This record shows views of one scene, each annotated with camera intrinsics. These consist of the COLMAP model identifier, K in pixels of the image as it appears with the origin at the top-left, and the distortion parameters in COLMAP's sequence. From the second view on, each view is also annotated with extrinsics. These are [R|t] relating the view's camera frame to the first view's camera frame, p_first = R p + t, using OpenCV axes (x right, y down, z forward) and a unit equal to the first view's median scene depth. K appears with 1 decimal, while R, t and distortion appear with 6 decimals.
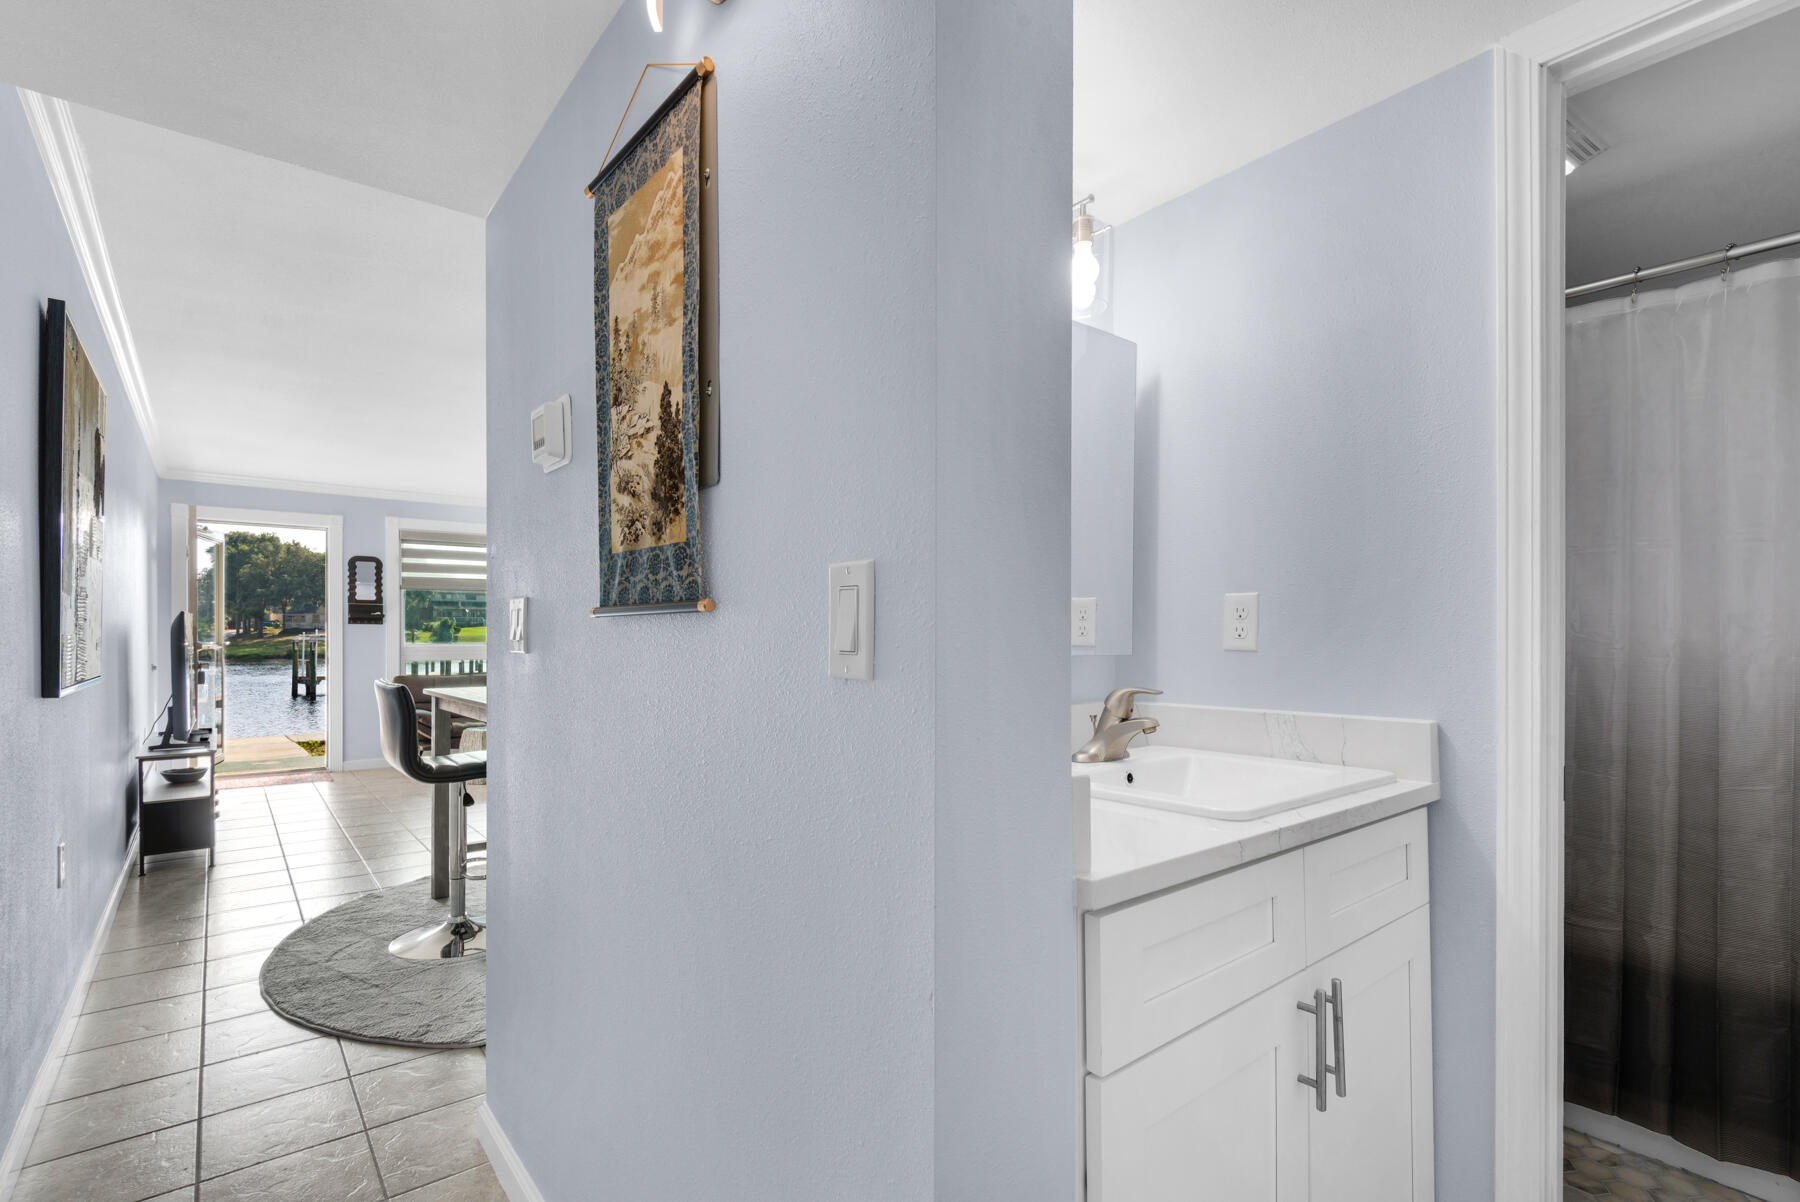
lens RADIAL K [[837.7, 0, 913.6], [0, 837.7, 635.2], [0, 0, 1]] dist [0.000091, -0.000870]
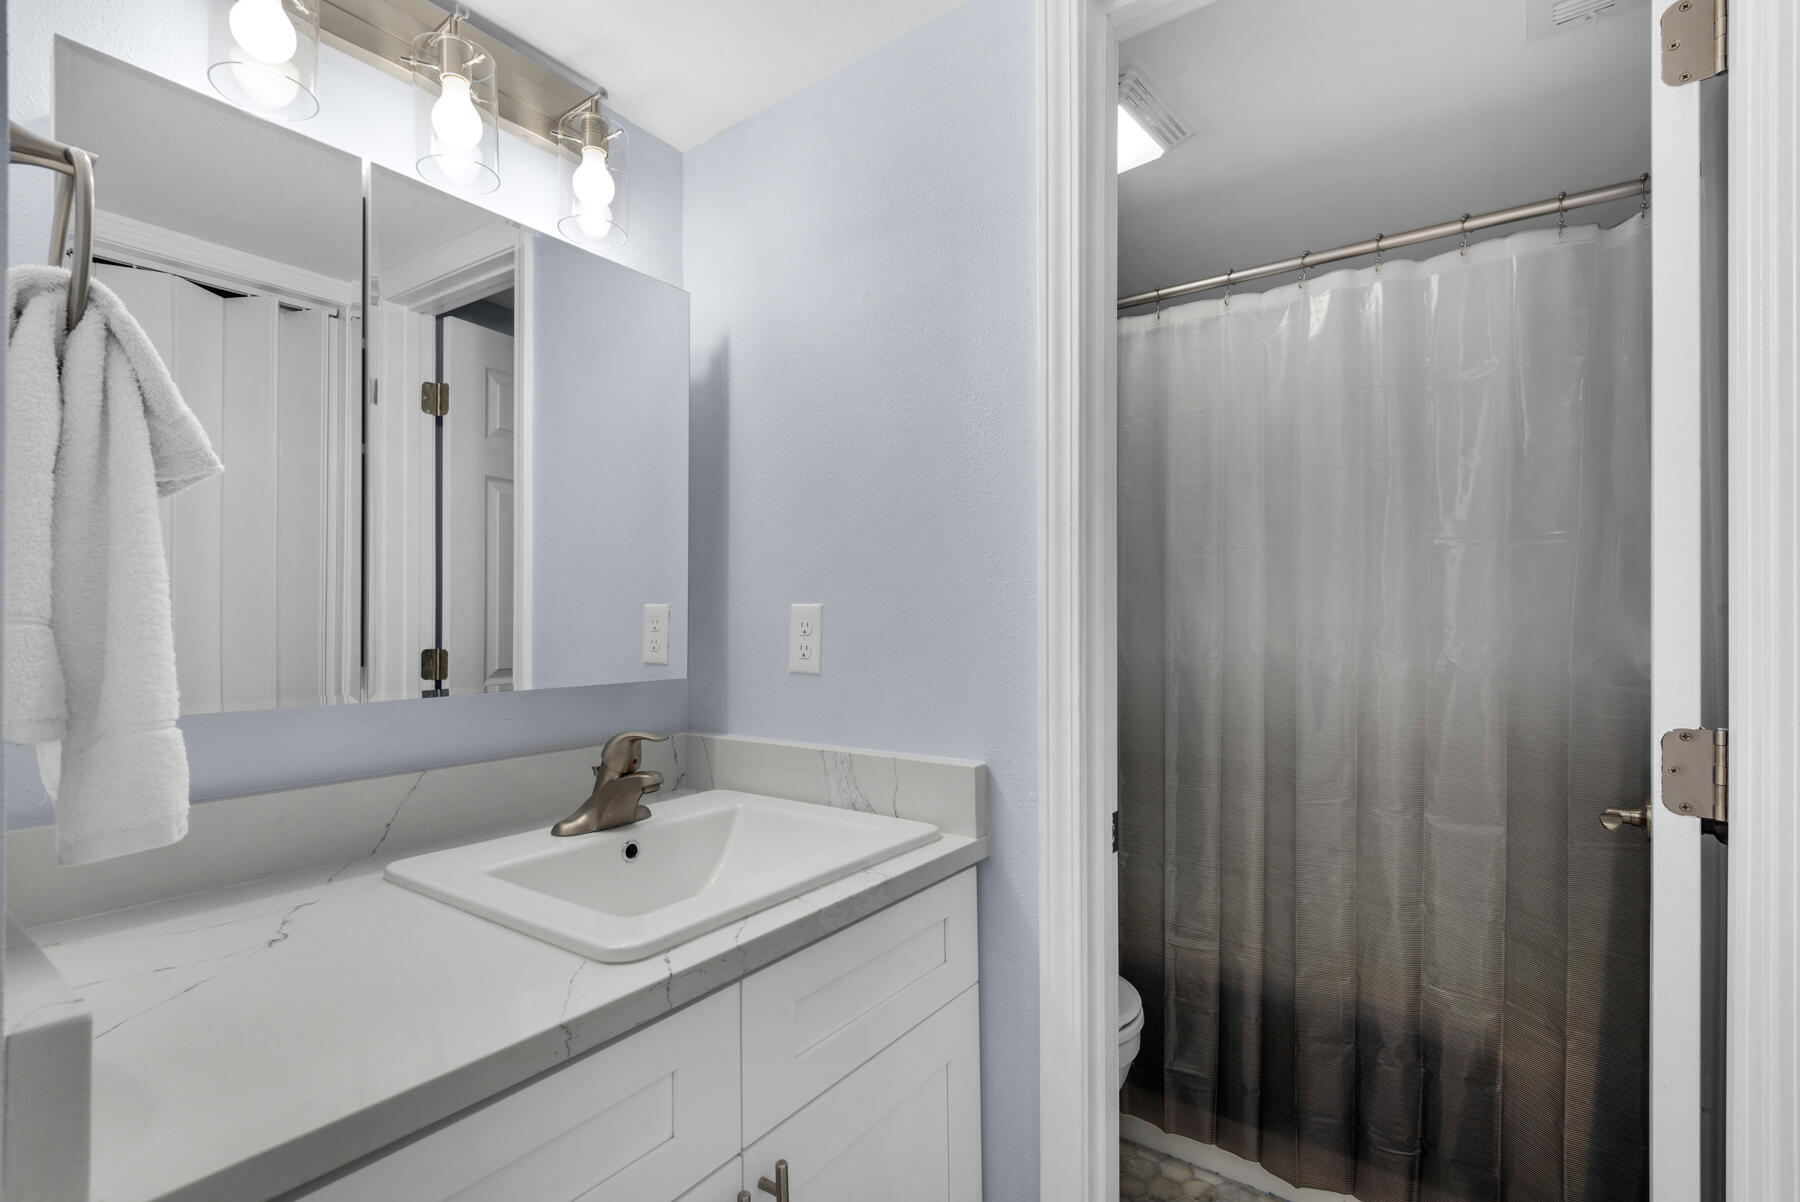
lens RADIAL K [[825.3, 0, 895.6], [0, 825.3, 619.3], [0, 0, 1]] dist [0.010175, -0.000664]
pose [[0.967620, -0.004095, 0.252376, 0.266834], [0.004680, 0.999988, -0.001718, -0.032949], [-0.252366, 0.002844, 0.967628, 0.180513]]
